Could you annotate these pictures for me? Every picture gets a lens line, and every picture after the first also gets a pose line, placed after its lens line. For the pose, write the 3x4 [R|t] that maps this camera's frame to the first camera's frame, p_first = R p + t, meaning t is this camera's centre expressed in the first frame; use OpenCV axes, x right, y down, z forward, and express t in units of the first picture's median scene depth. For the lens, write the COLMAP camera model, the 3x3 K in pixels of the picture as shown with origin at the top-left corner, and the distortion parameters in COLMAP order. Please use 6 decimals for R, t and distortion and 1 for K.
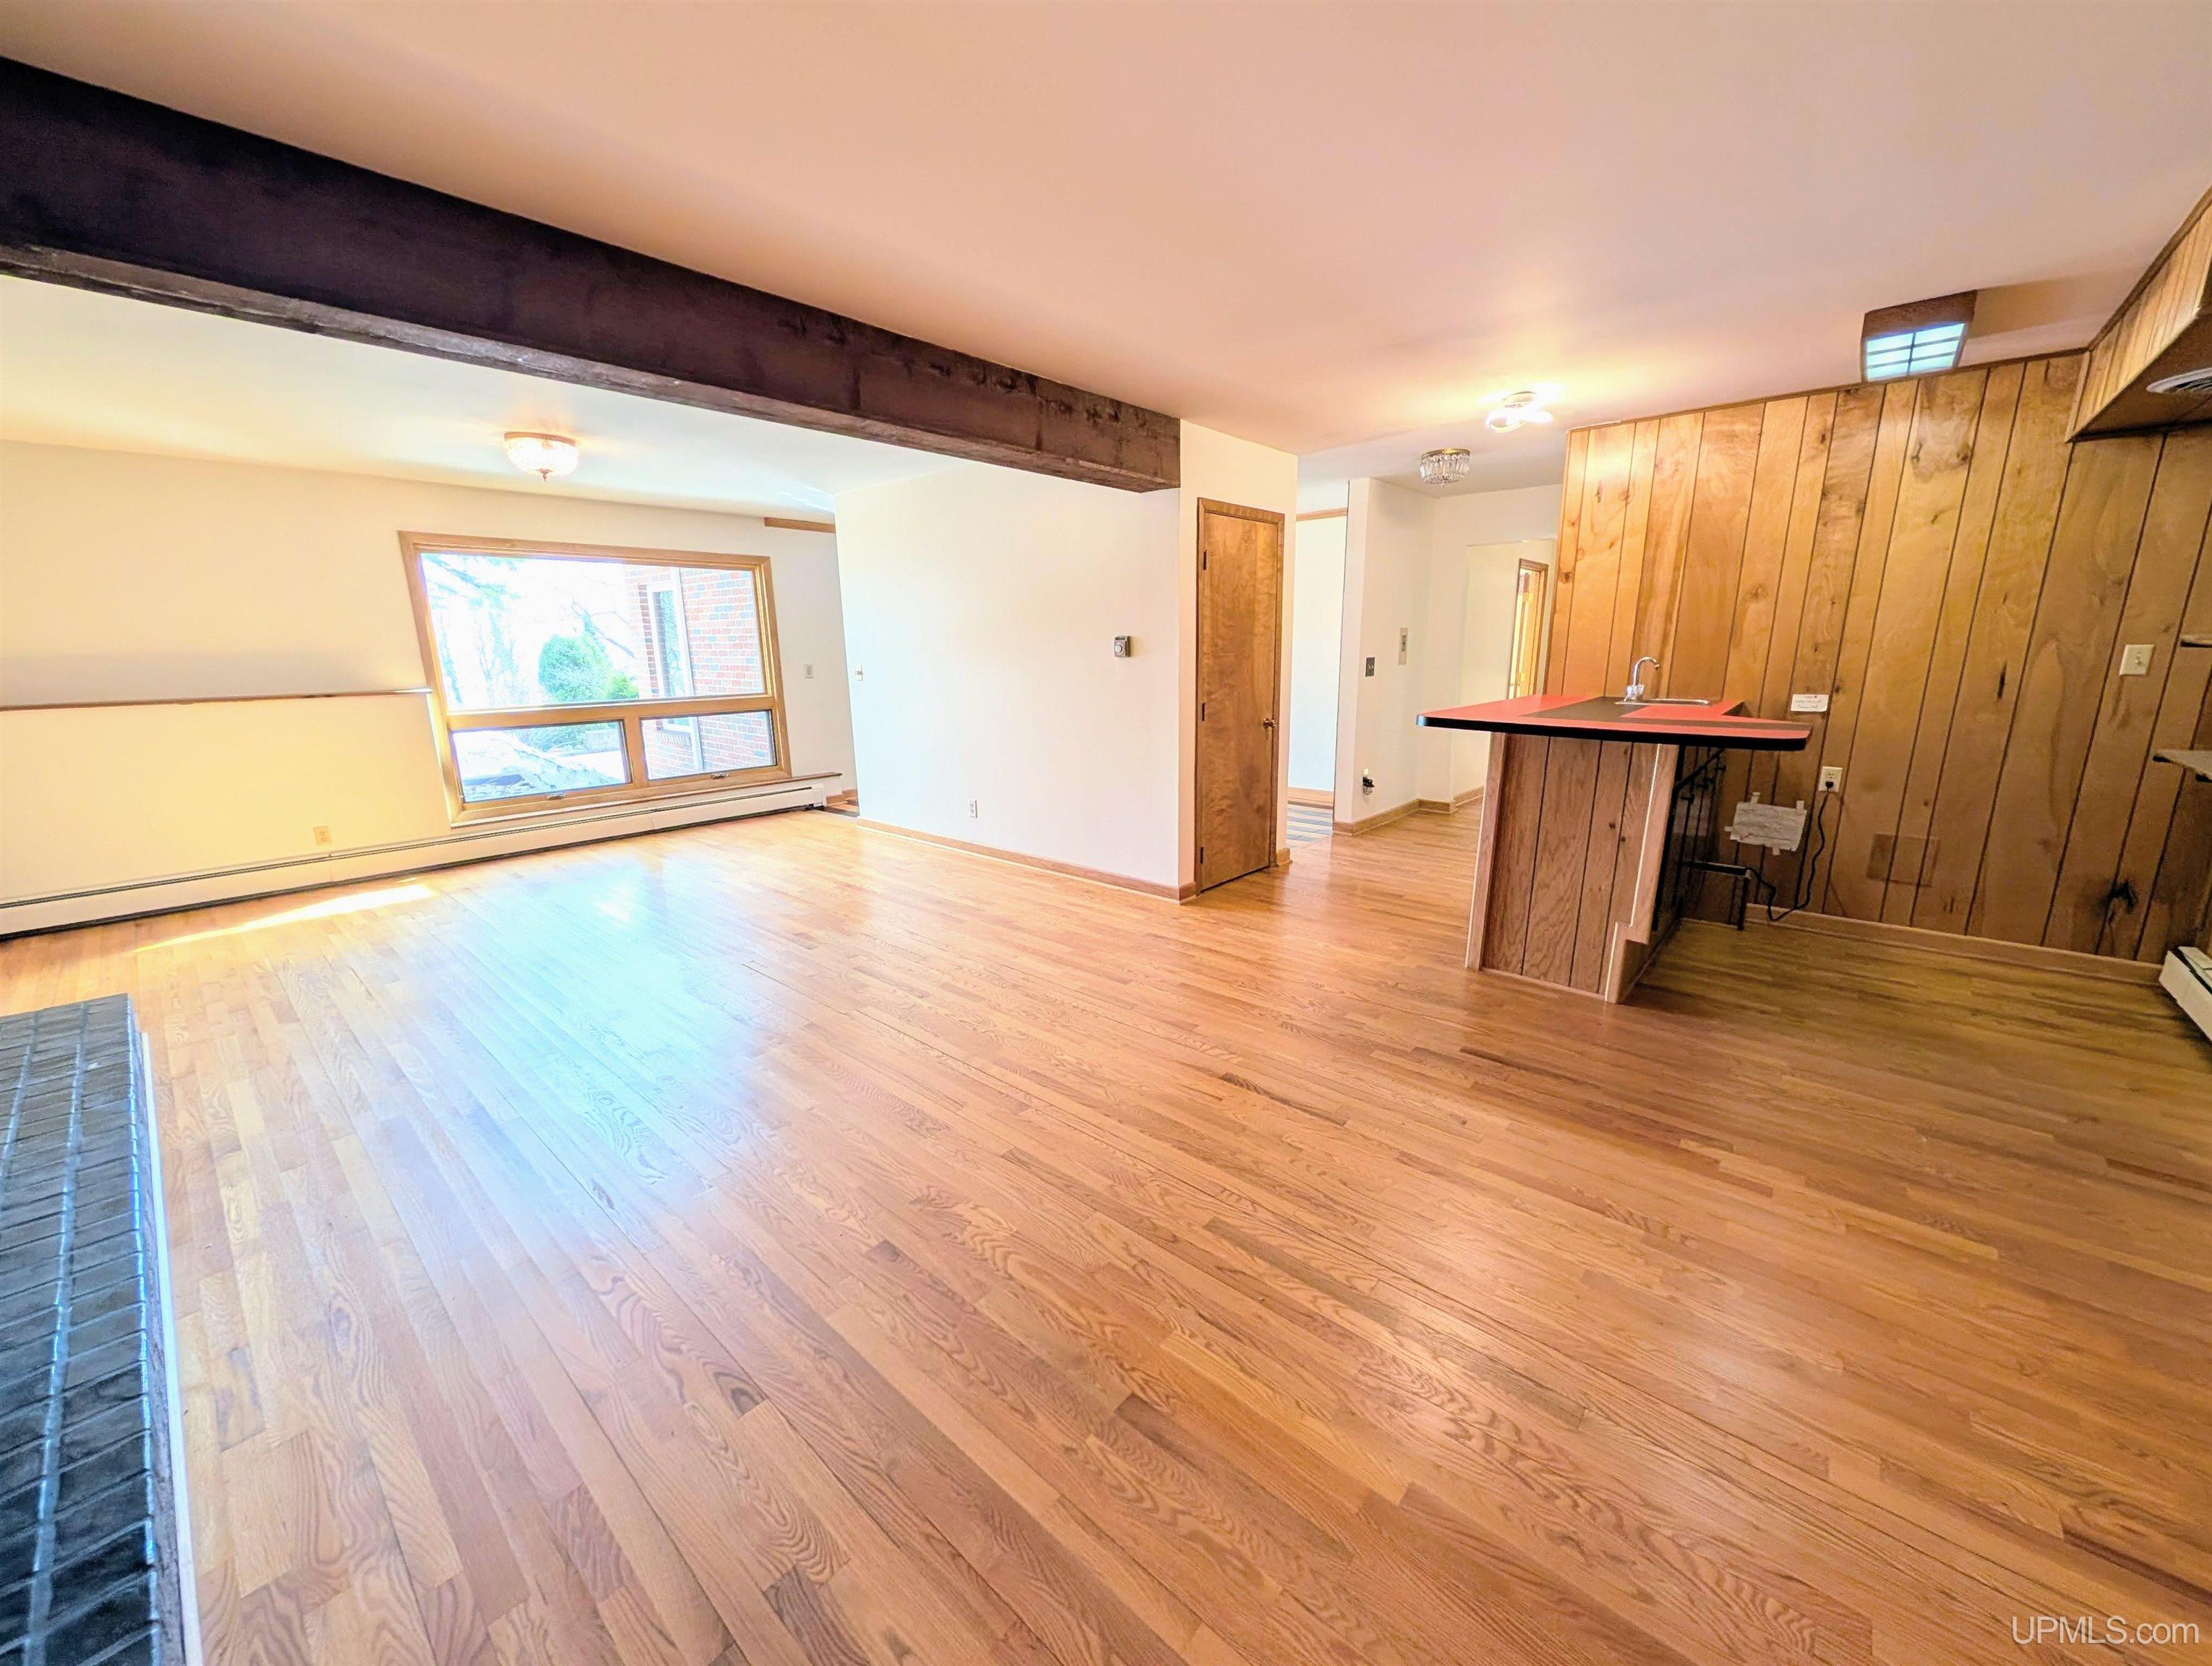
lens RADIAL K [[848.6, 0, 1111.3], [0, 848.6, 829.2], [0, 0, 1]] dist [0.000461, -0.000183]
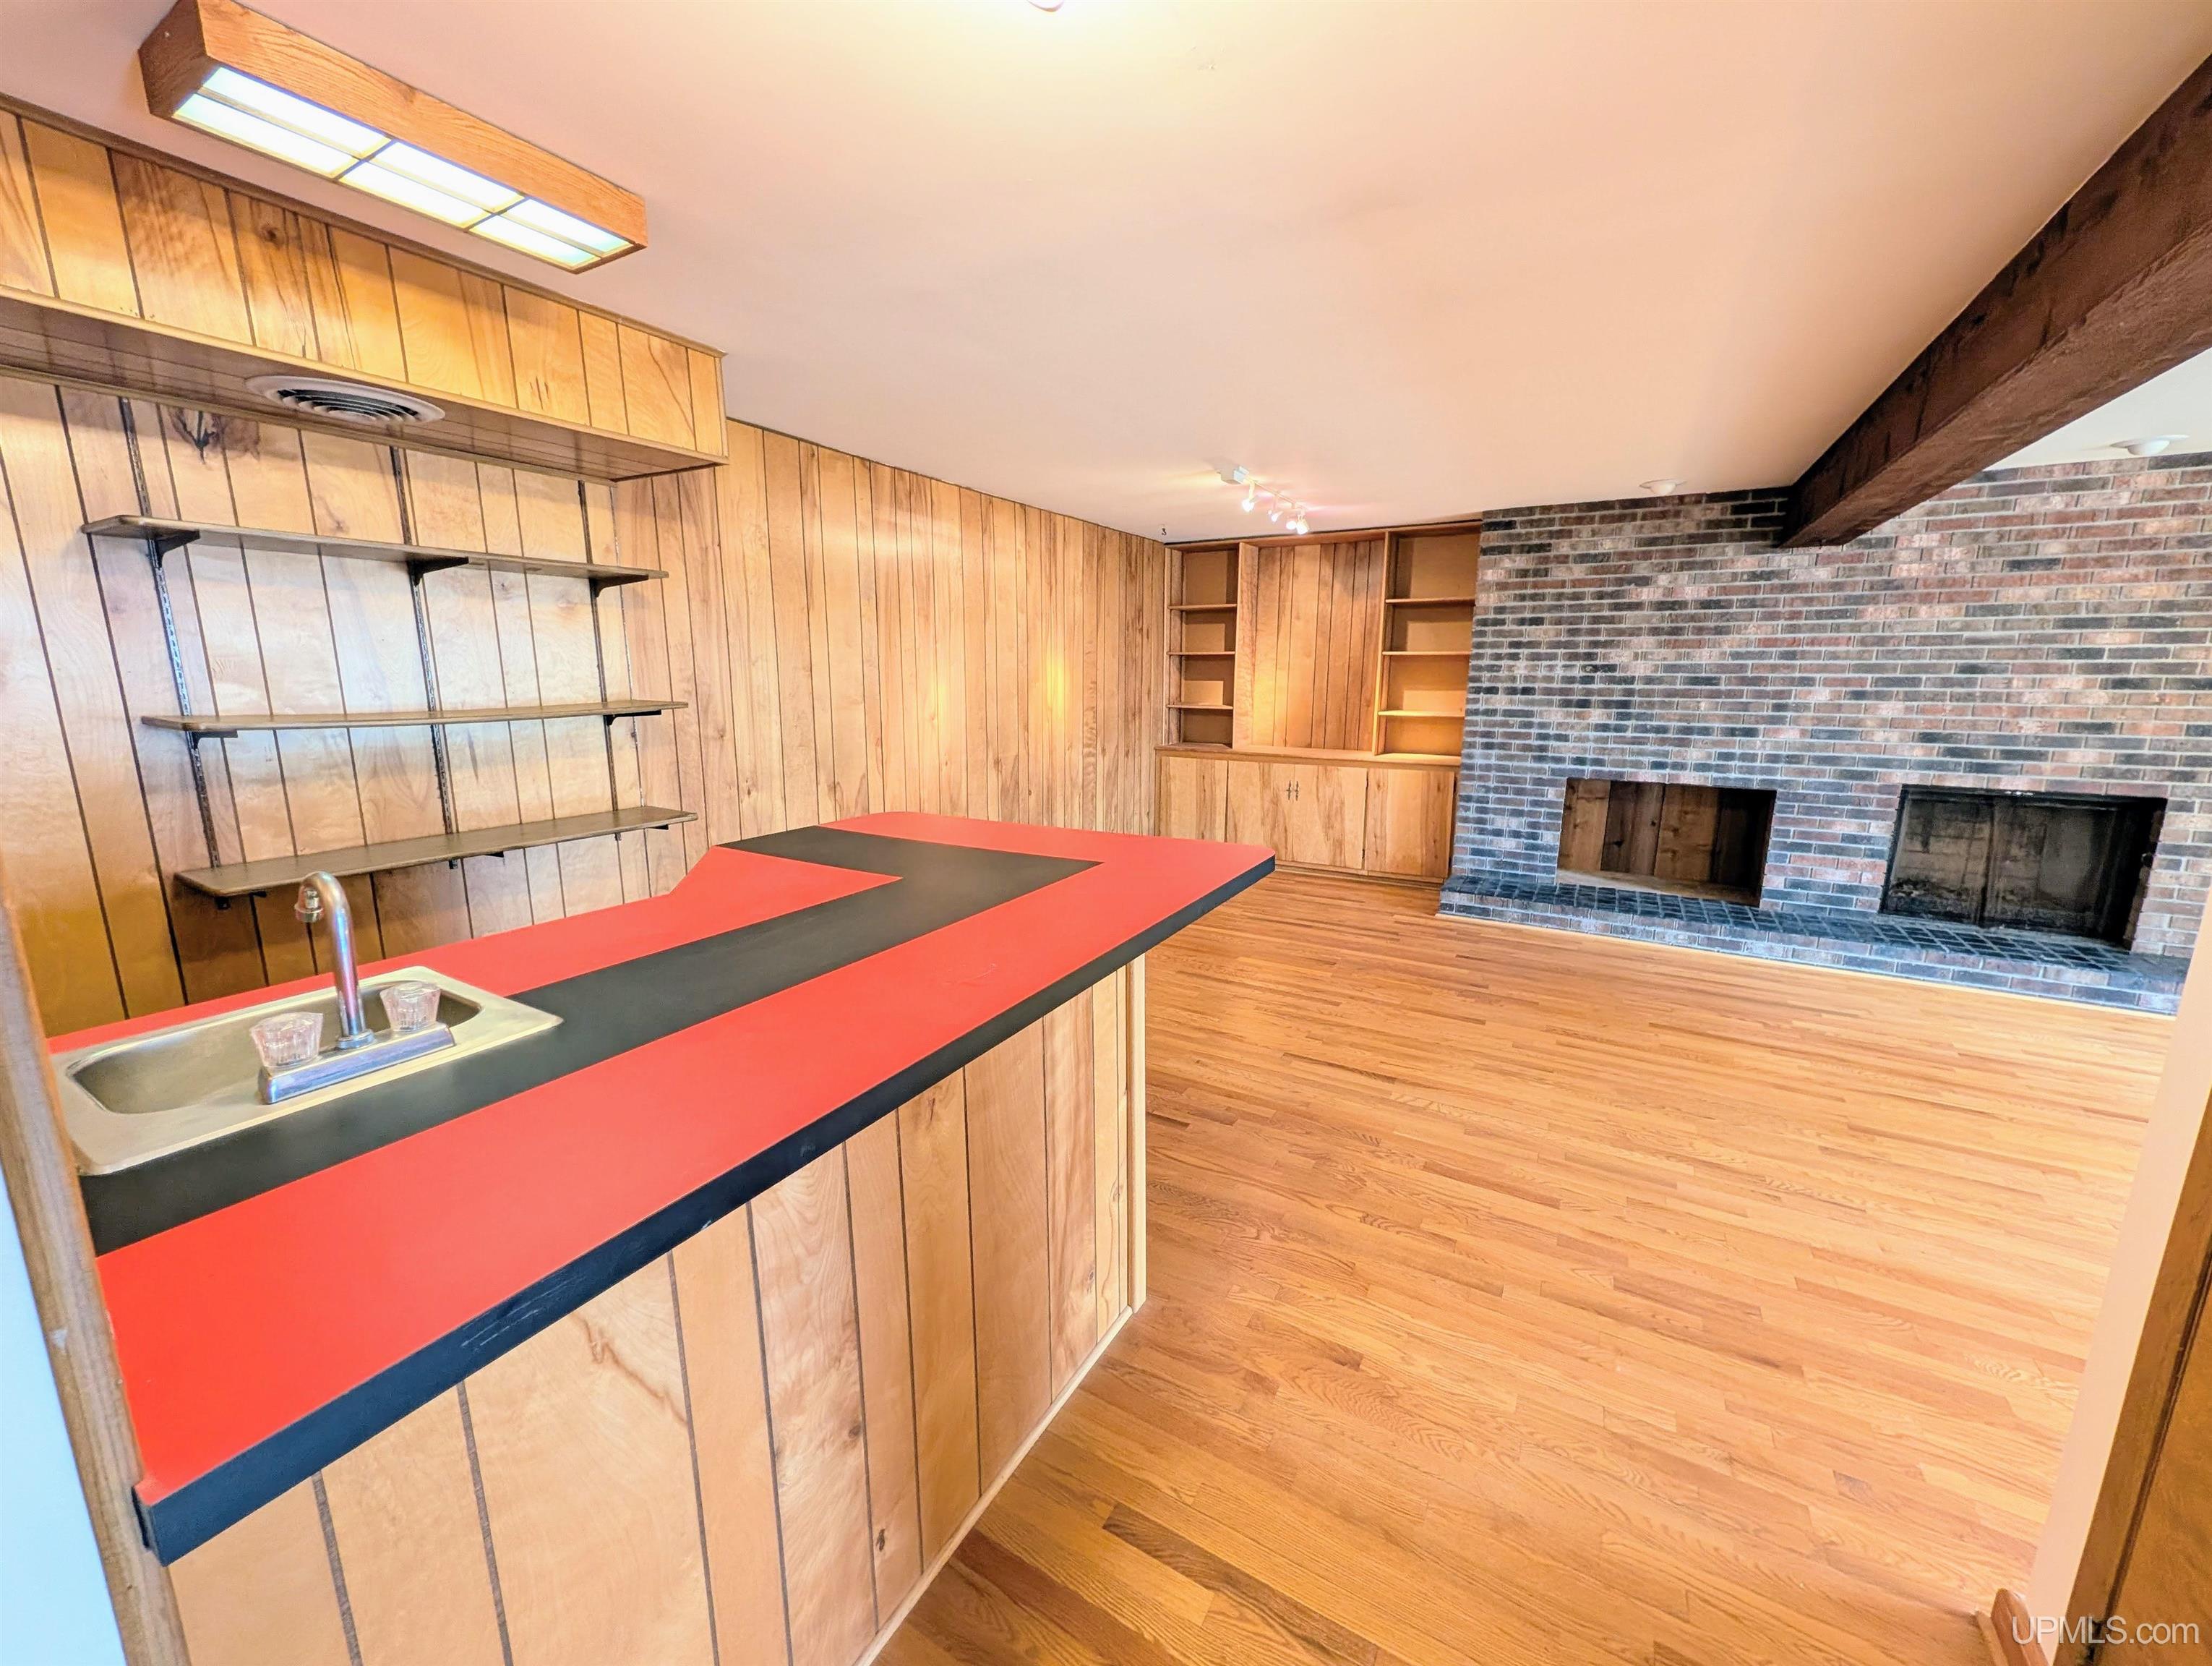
lens RADIAL K [[848.6, 0, 1107.3], [0, 848.6, 834.2], [0, 0, 1]] dist [0.000461, -0.000183]
pose [[-0.982308, 0.043794, -0.182082, 0.589948], [-0.033159, 0.916239, 0.399258, -0.379404], [0.184316, 0.398232, -0.898576, 1.529279]]
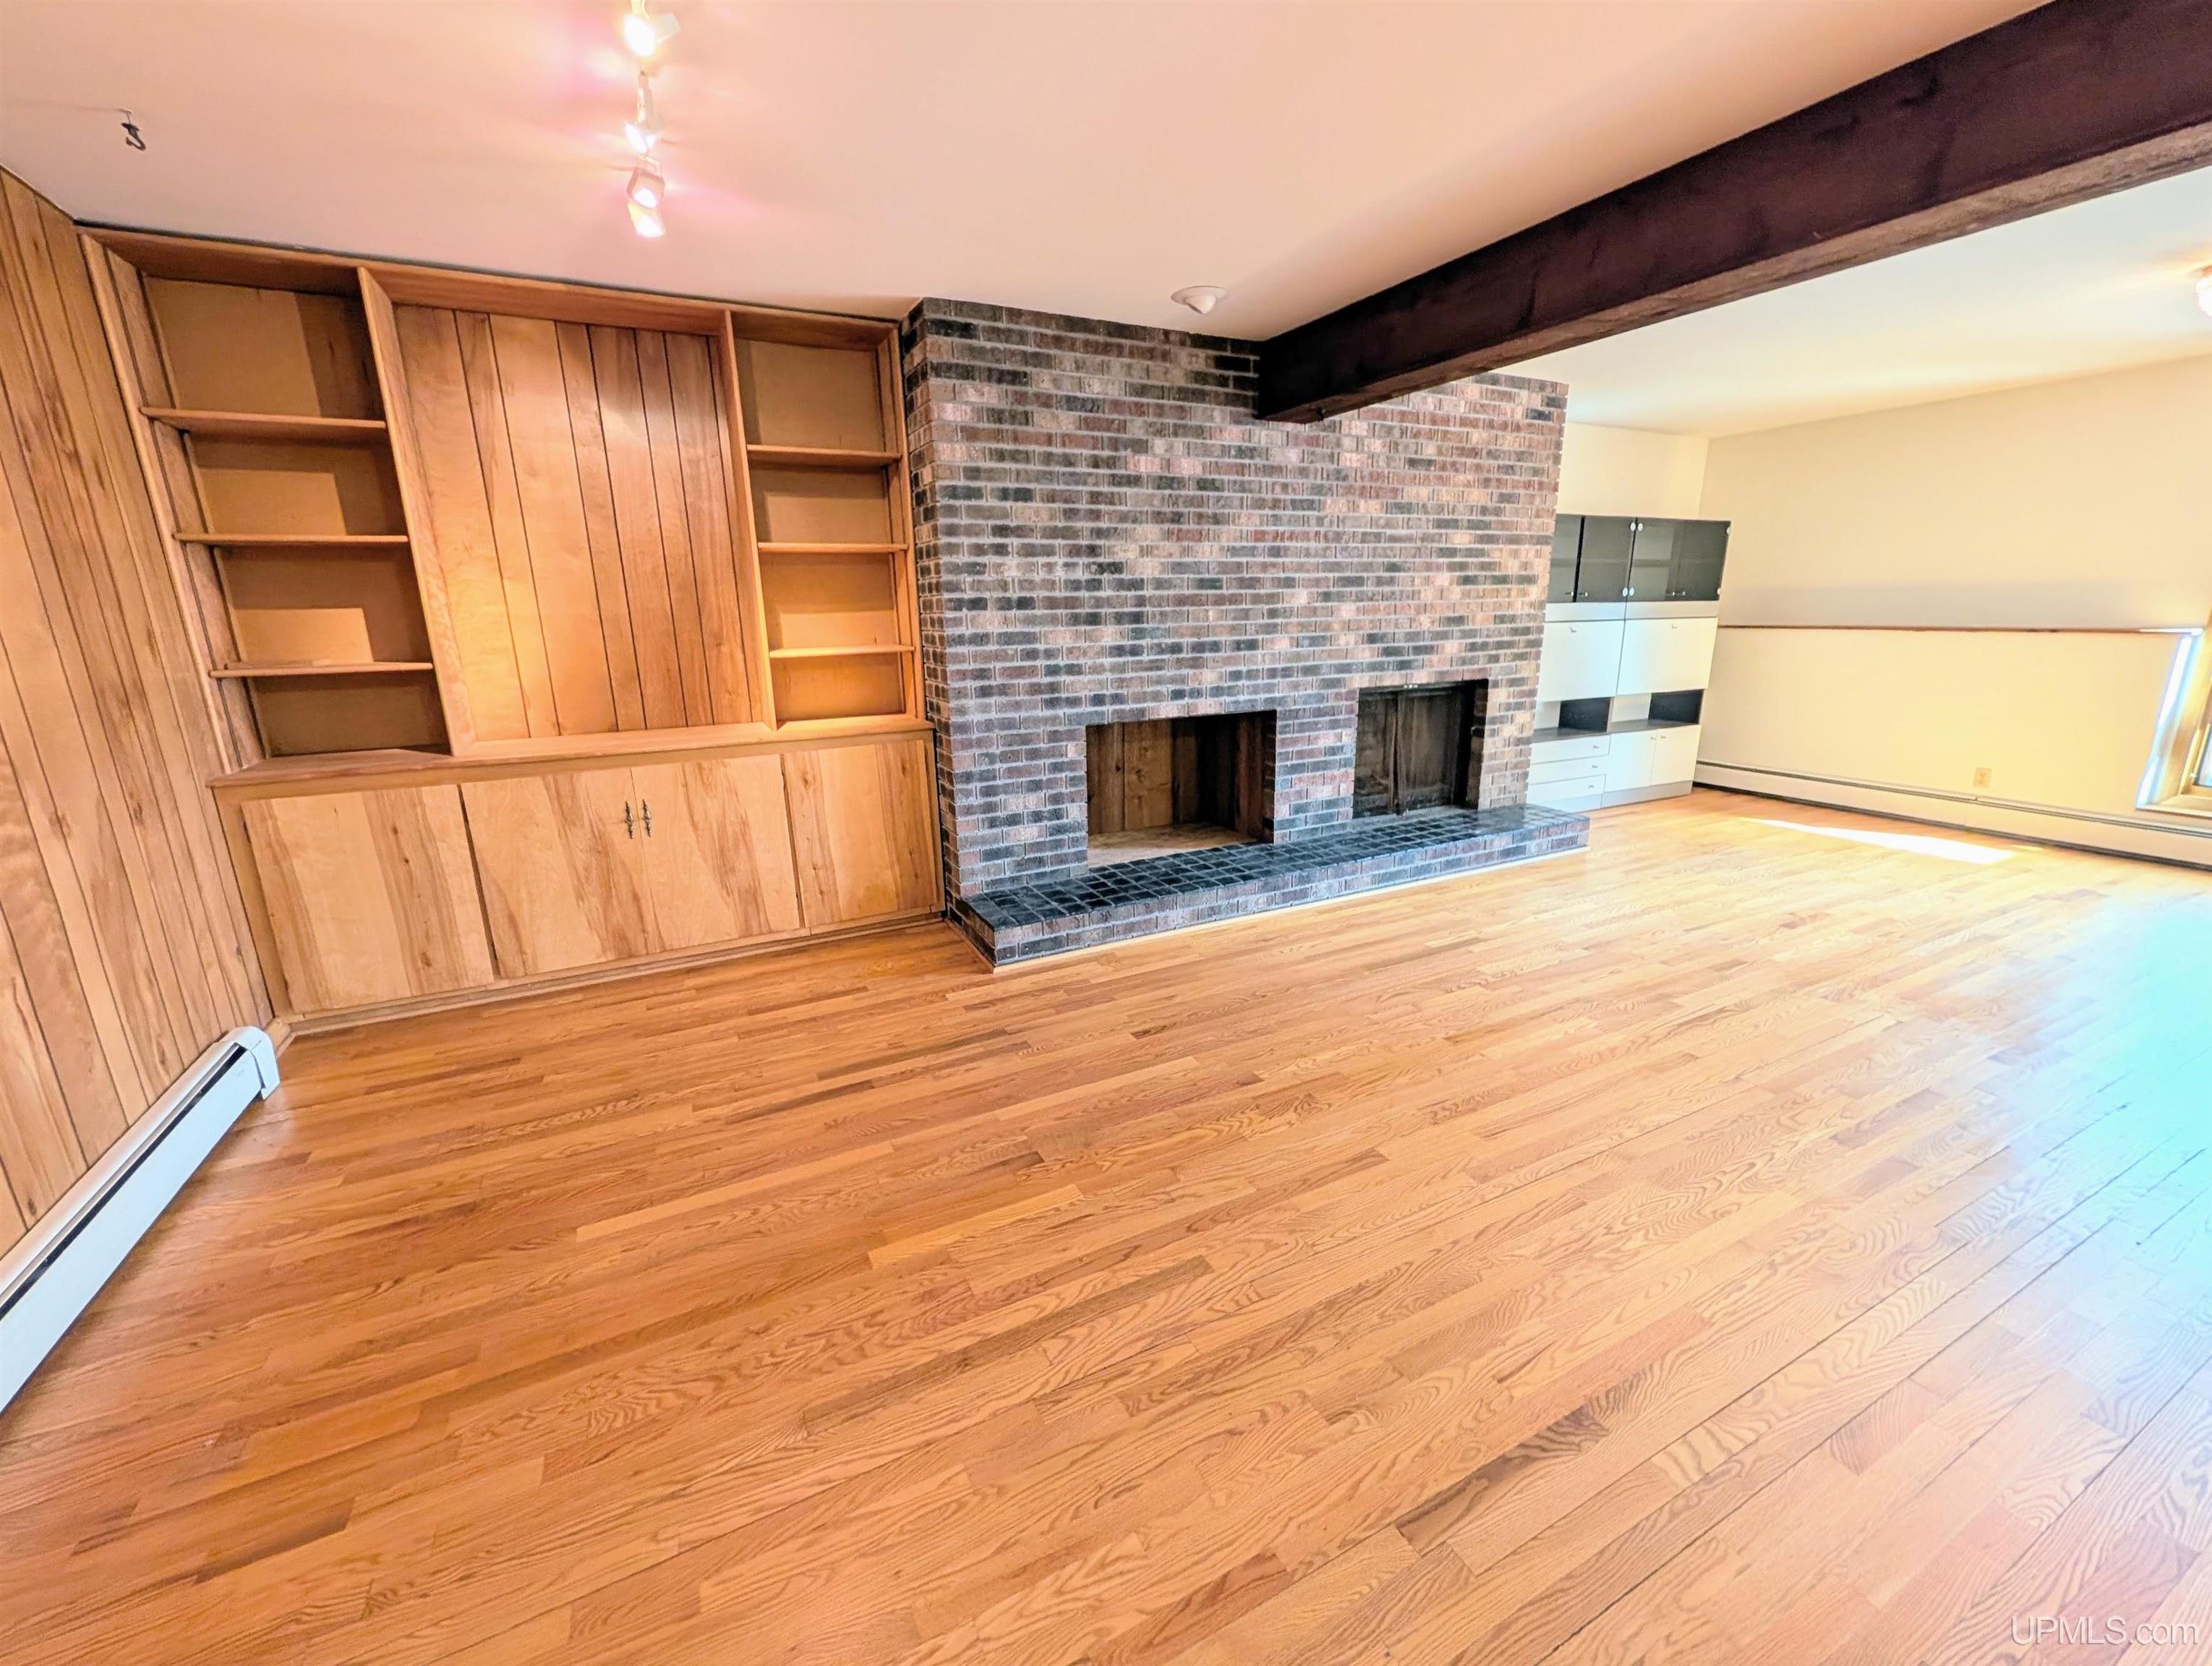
lens RADIAL K [[896.4, 0, 1108.8], [0, 896.4, 832.7], [0, 0, 1]] dist [-0.000372, -0.000029]
pose [[-0.372302, 0.248505, -0.894224, 0.543781], [-0.179103, 0.926141, 0.331942, -0.145575], [0.910667, 0.283740, -0.300296, 0.666668]]
